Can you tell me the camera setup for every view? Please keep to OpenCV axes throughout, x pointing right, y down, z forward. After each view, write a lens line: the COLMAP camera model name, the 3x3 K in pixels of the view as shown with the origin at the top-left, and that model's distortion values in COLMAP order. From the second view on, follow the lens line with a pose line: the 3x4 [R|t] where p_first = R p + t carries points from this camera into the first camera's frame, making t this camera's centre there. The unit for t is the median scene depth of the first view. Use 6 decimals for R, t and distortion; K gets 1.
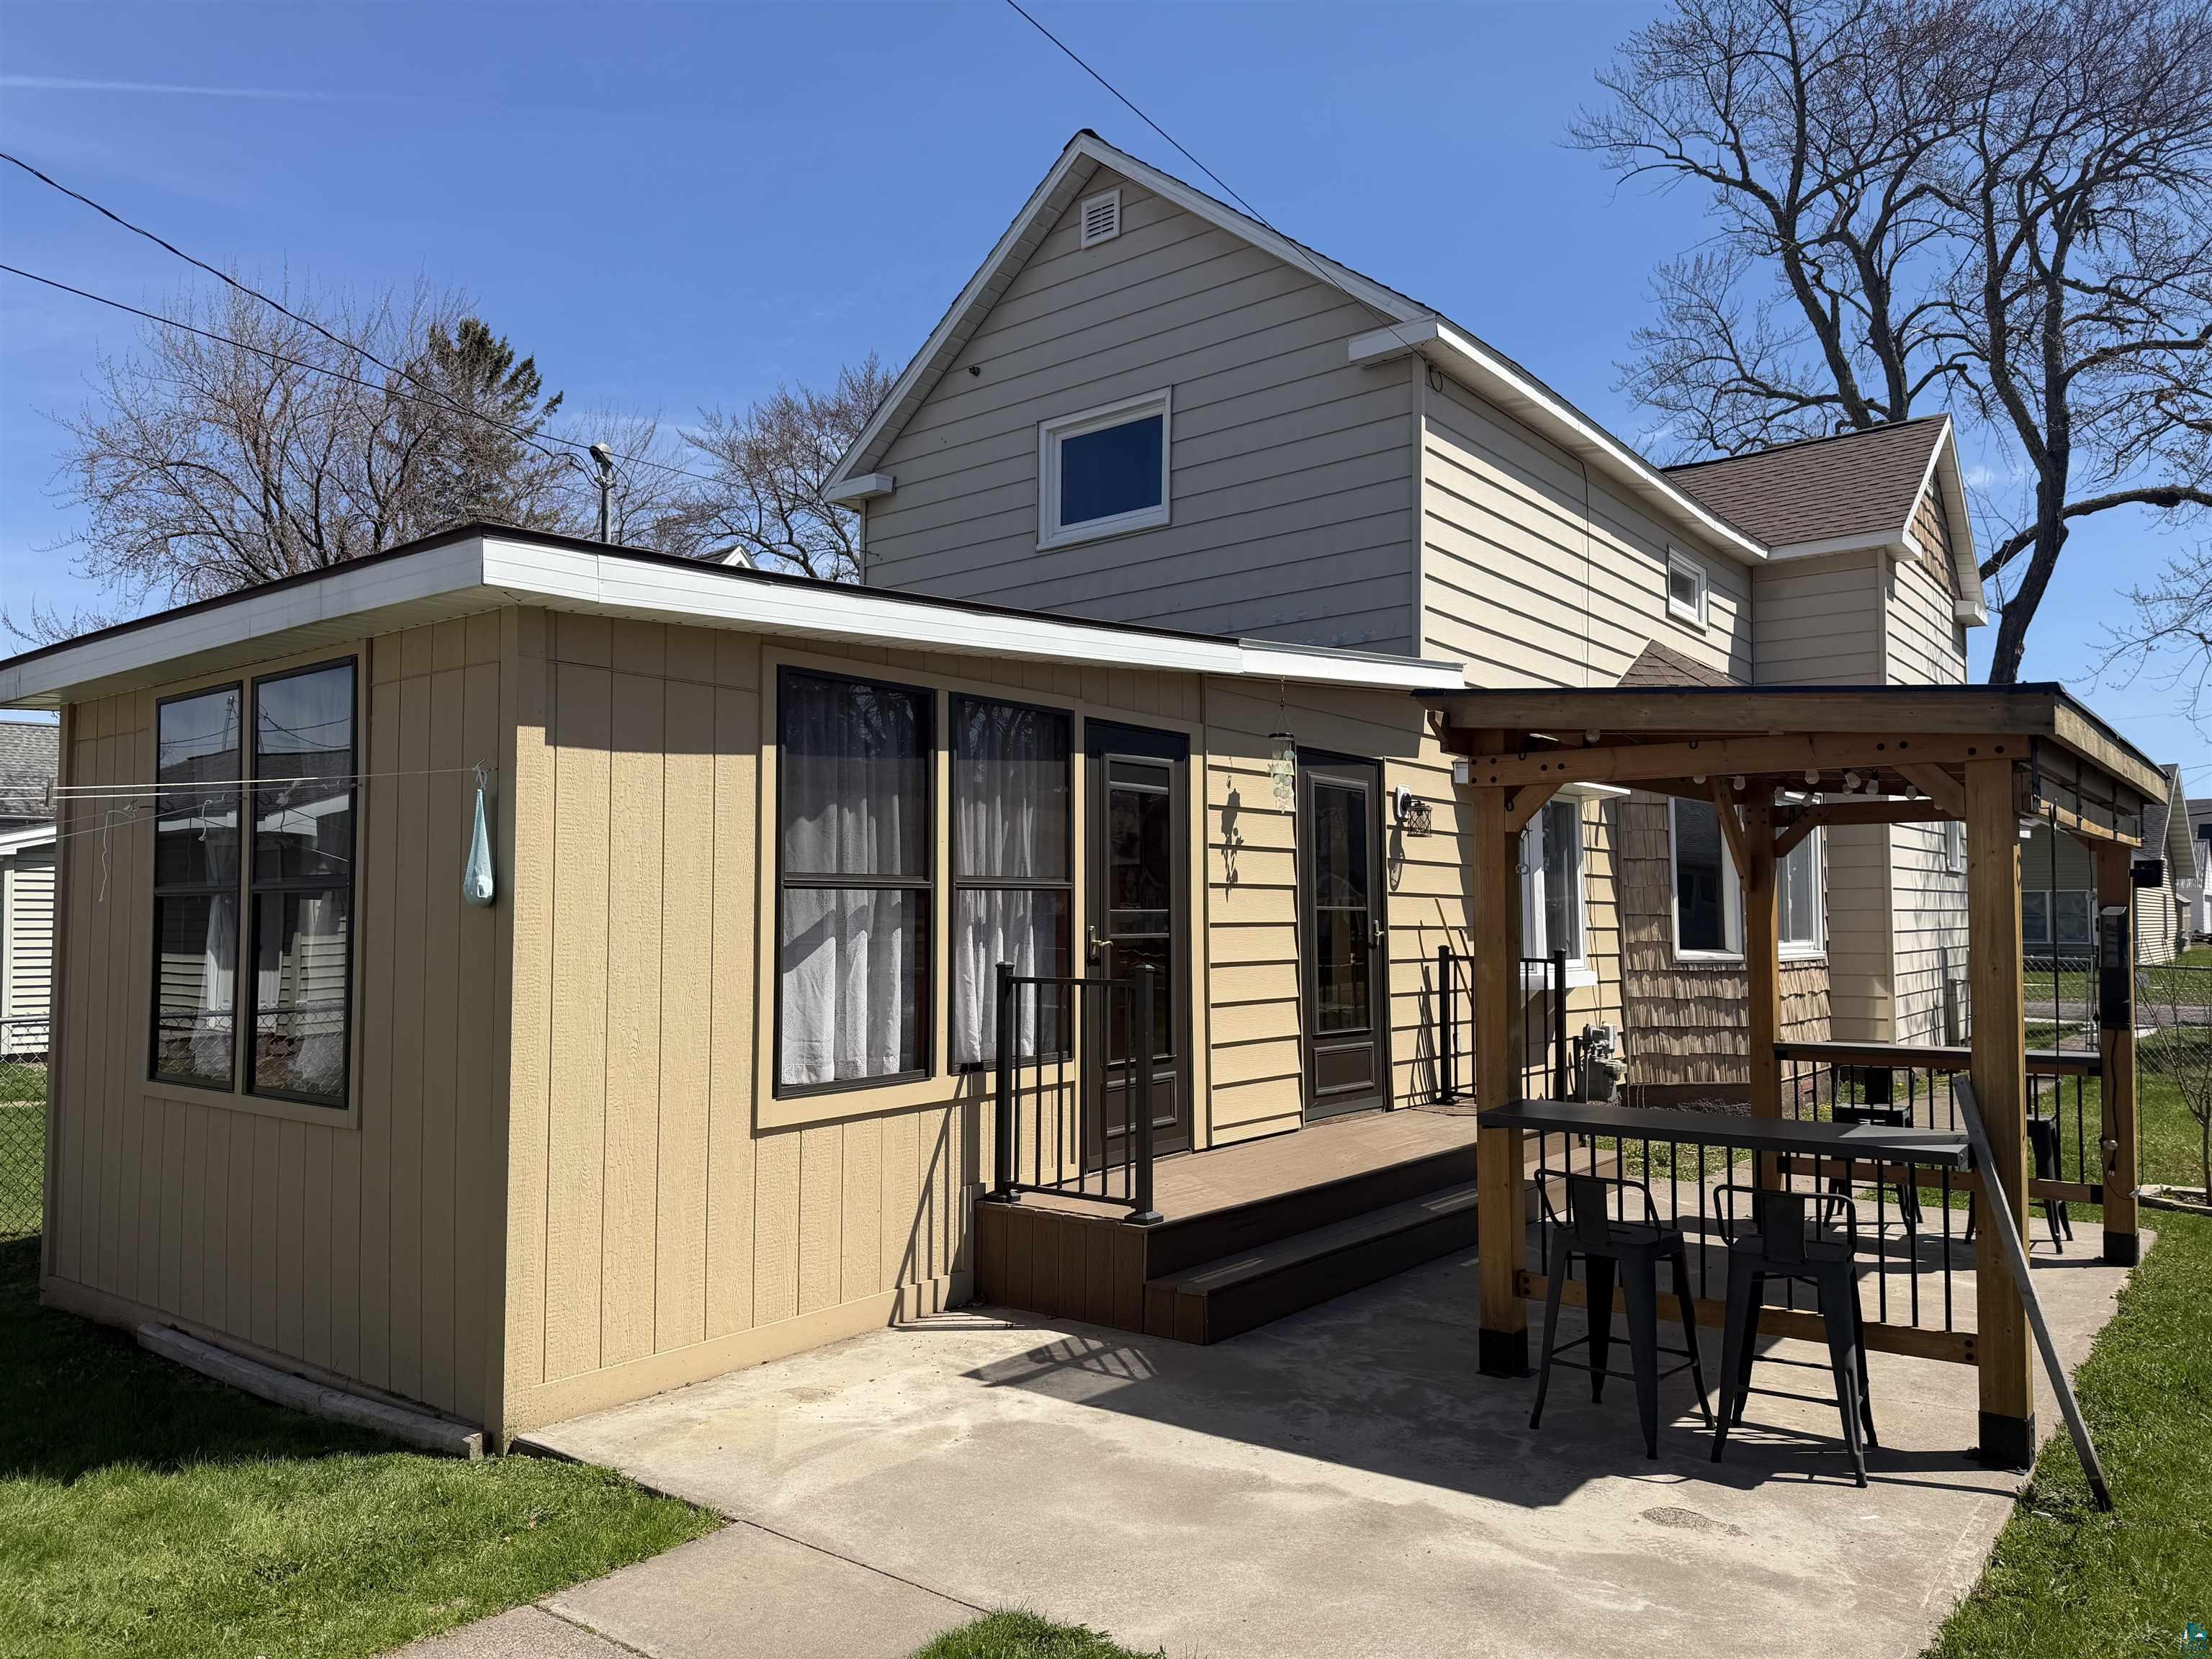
lens RADIAL K [[1530.7, 0, 1106.0], [0, 1530.7, 829.5], [0, 0, 1]] dist [0.114360, -0.169238]
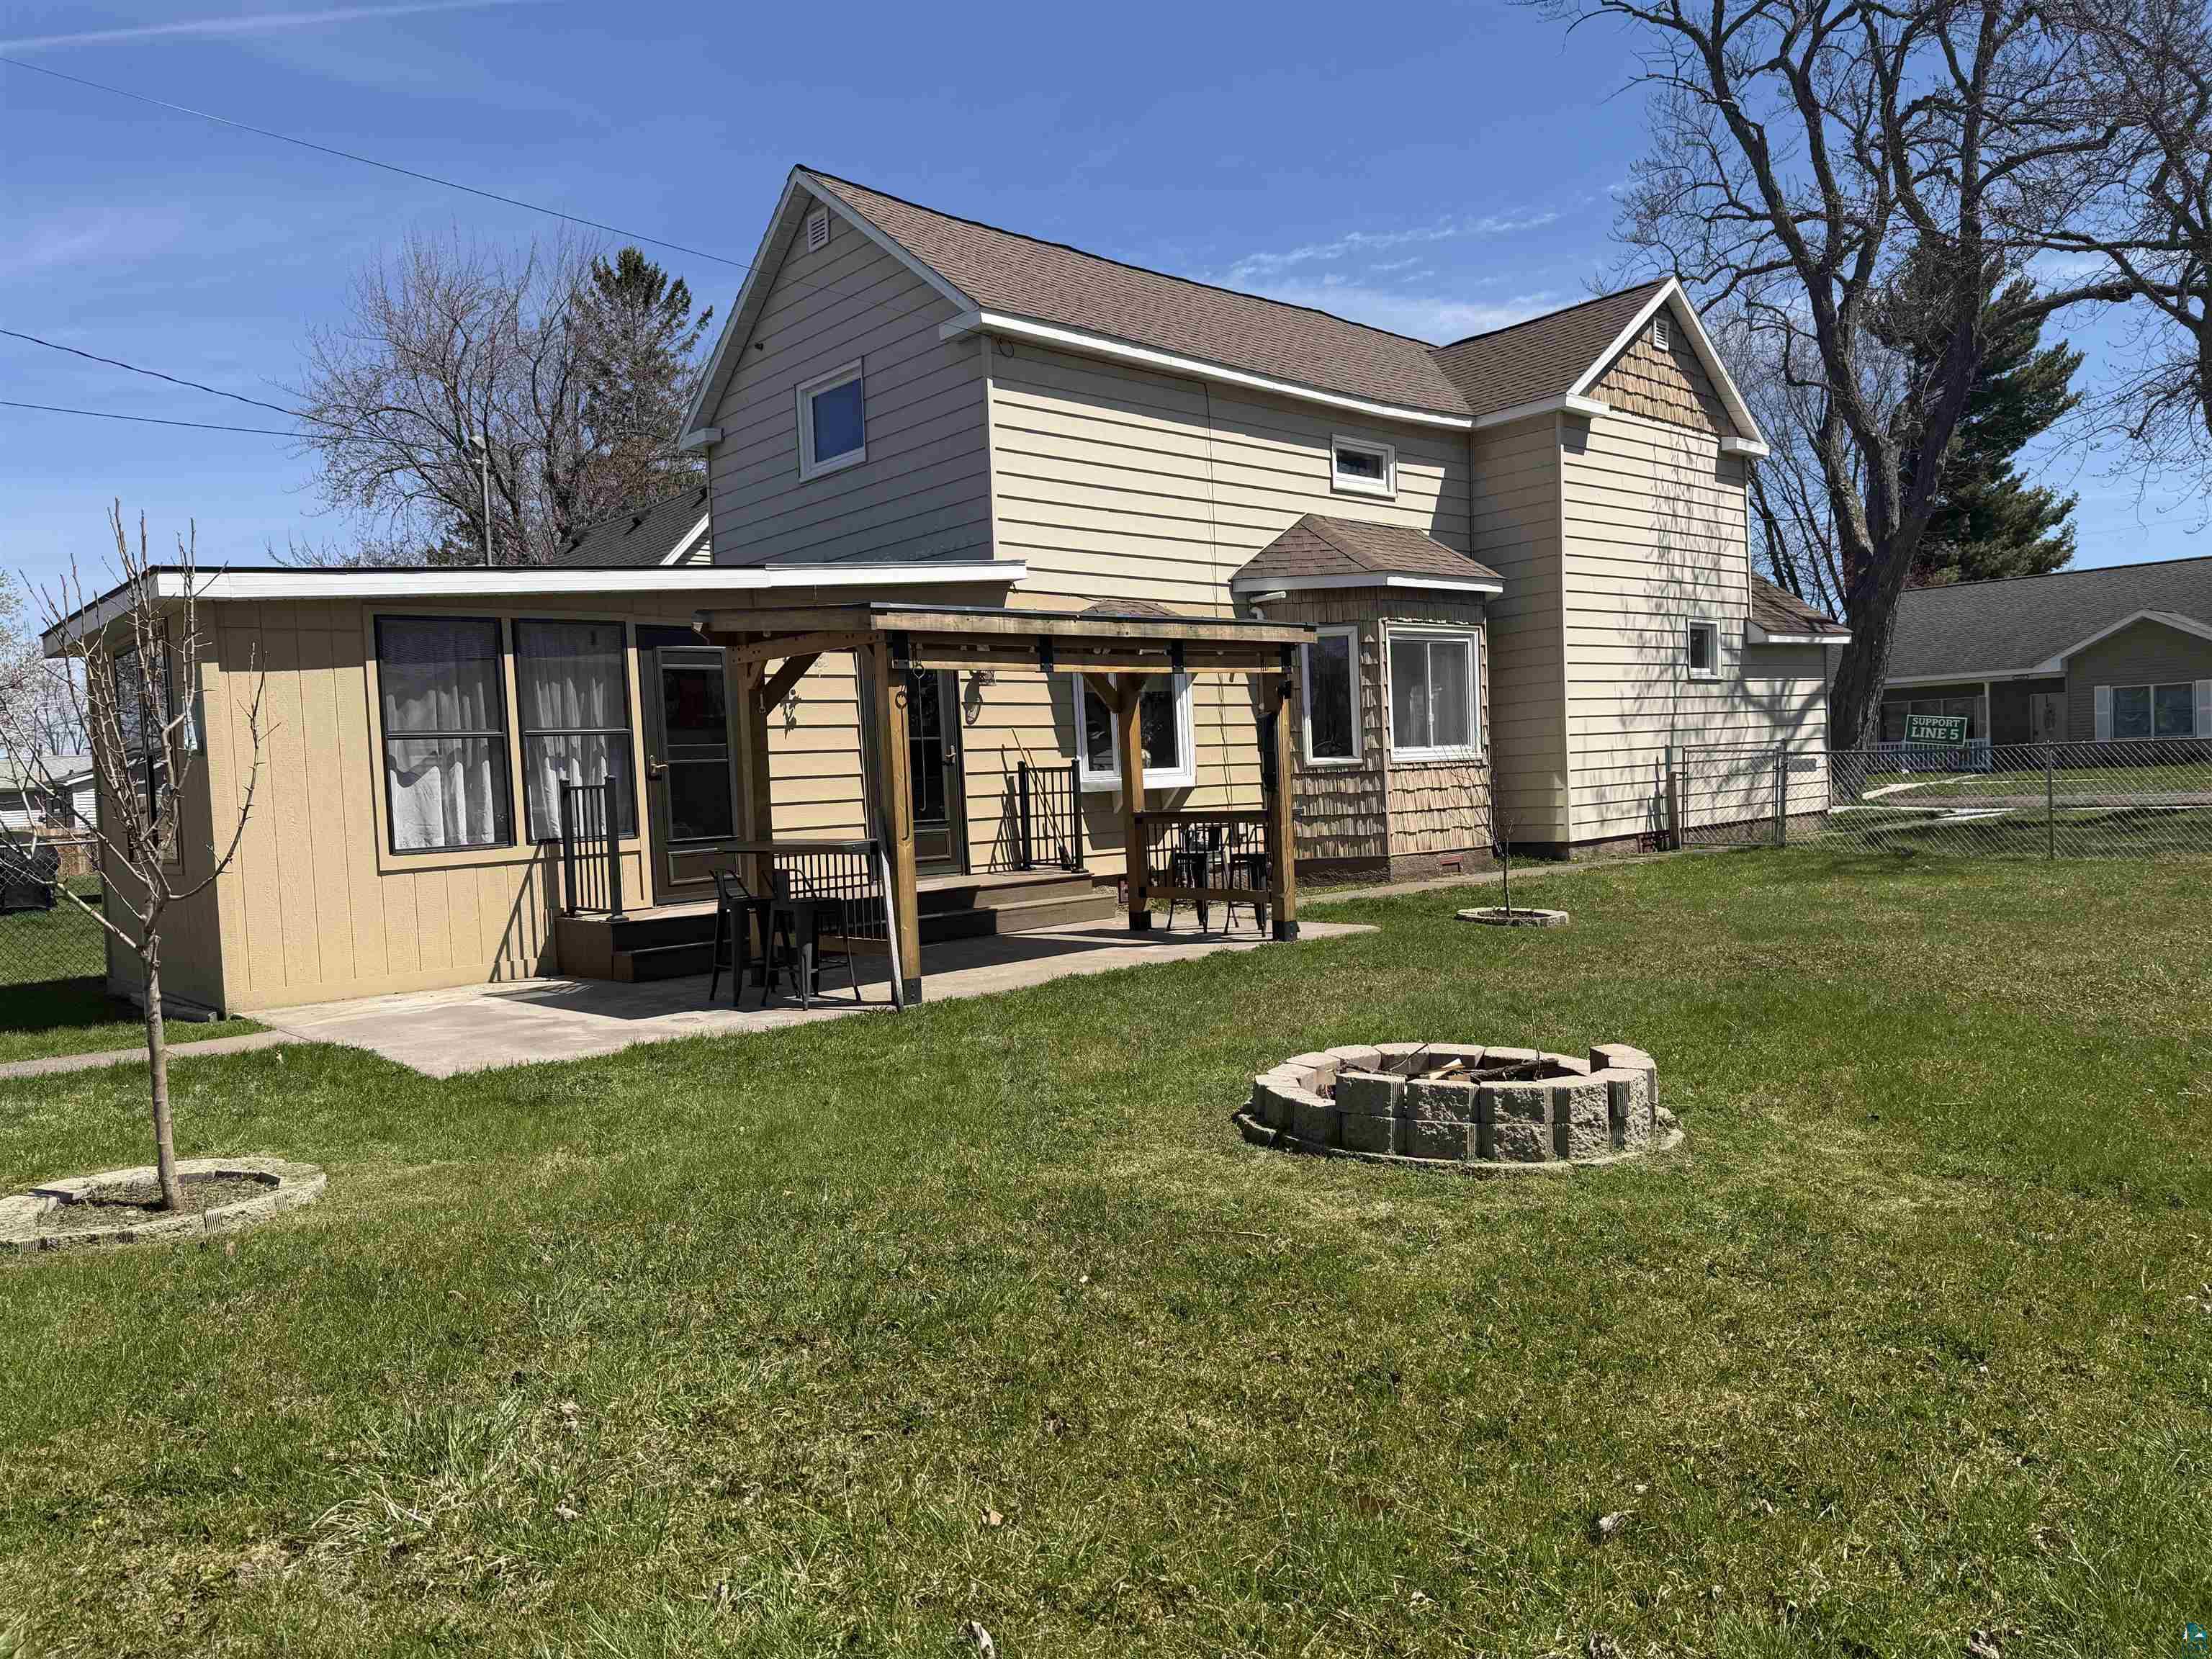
lens RADIAL K [[1530.7, 0, 1106.0], [0, 1530.7, 829.5], [0, 0, 1]] dist [0.114360, -0.169238]
pose [[0.983789, -0.038294, -0.175192, 0.818338], [0.055178, 0.994179, 0.092543, 0.017596], [0.170629, -0.100709, 0.980175, -0.573074]]
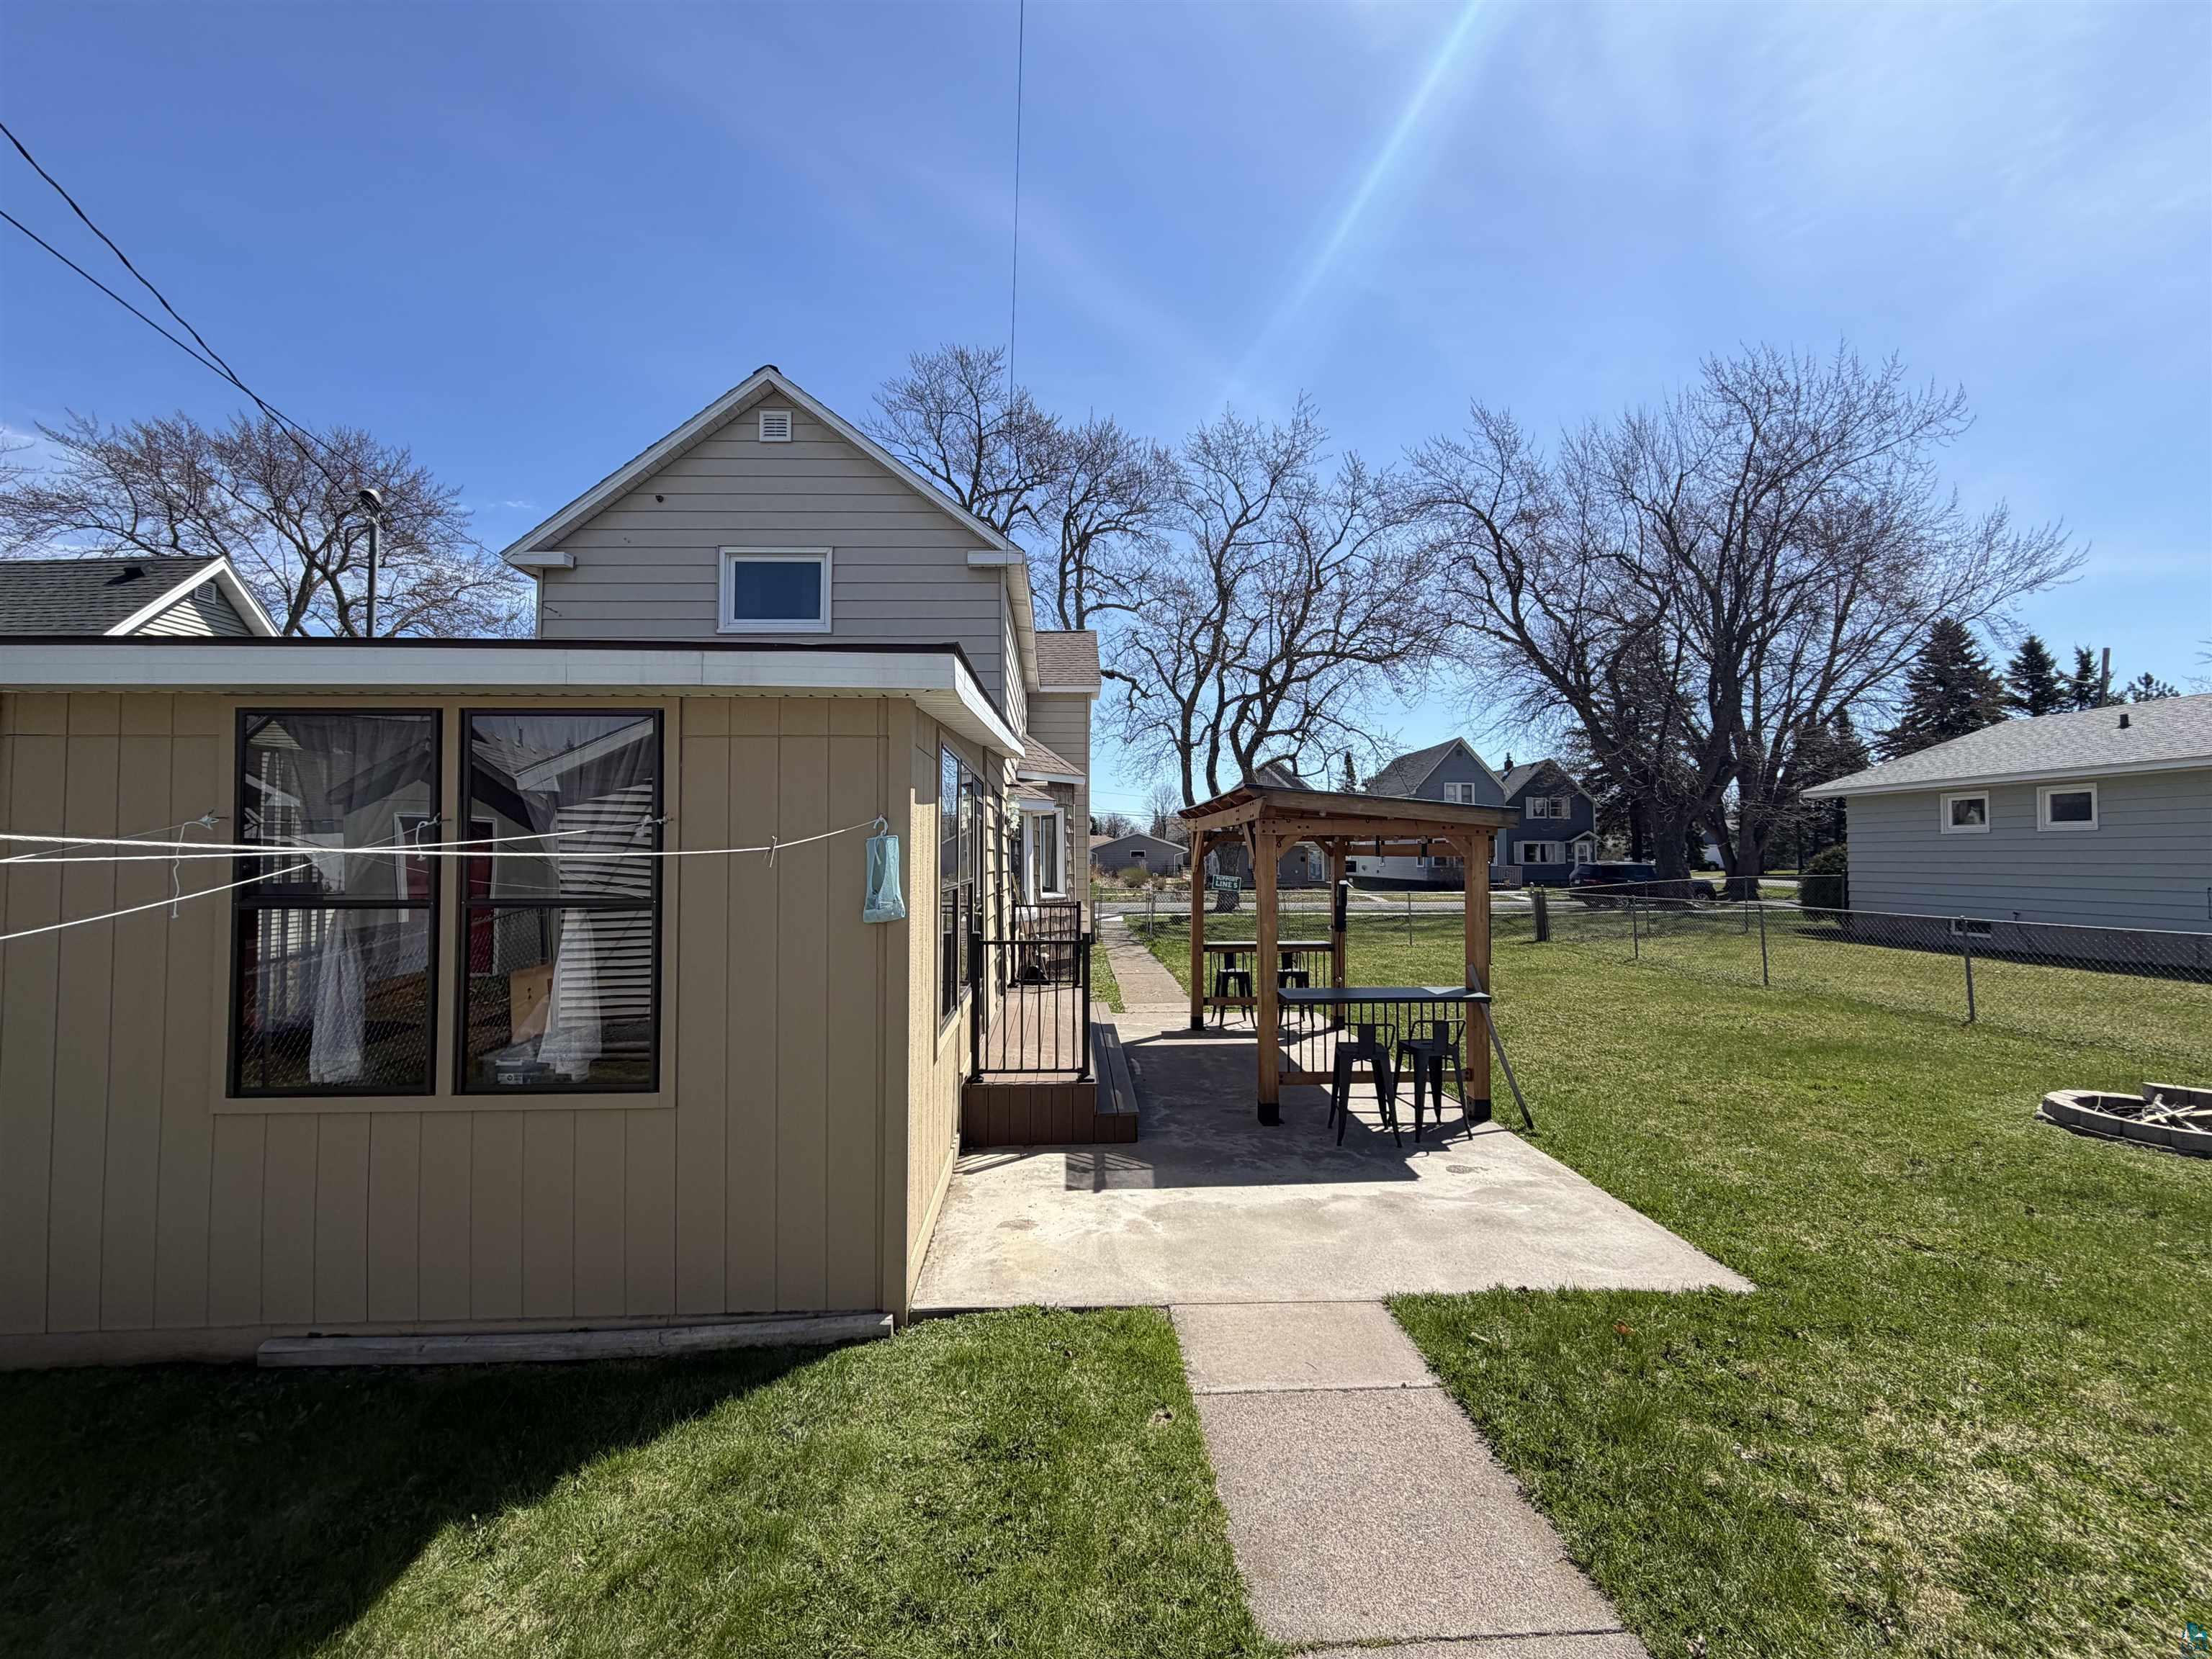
lens RADIAL K [[874.3, 0, 1090.2], [0, 874.3, 825.9], [0, 0, 1]] dist [0.001804, 0.000280]
pose [[0.766297, 0.021535, 0.642126, -0.558598], [-0.036234, 0.999296, 0.009728, -0.035970], [-0.641464, -0.030721, 0.766538, 0.235428]]
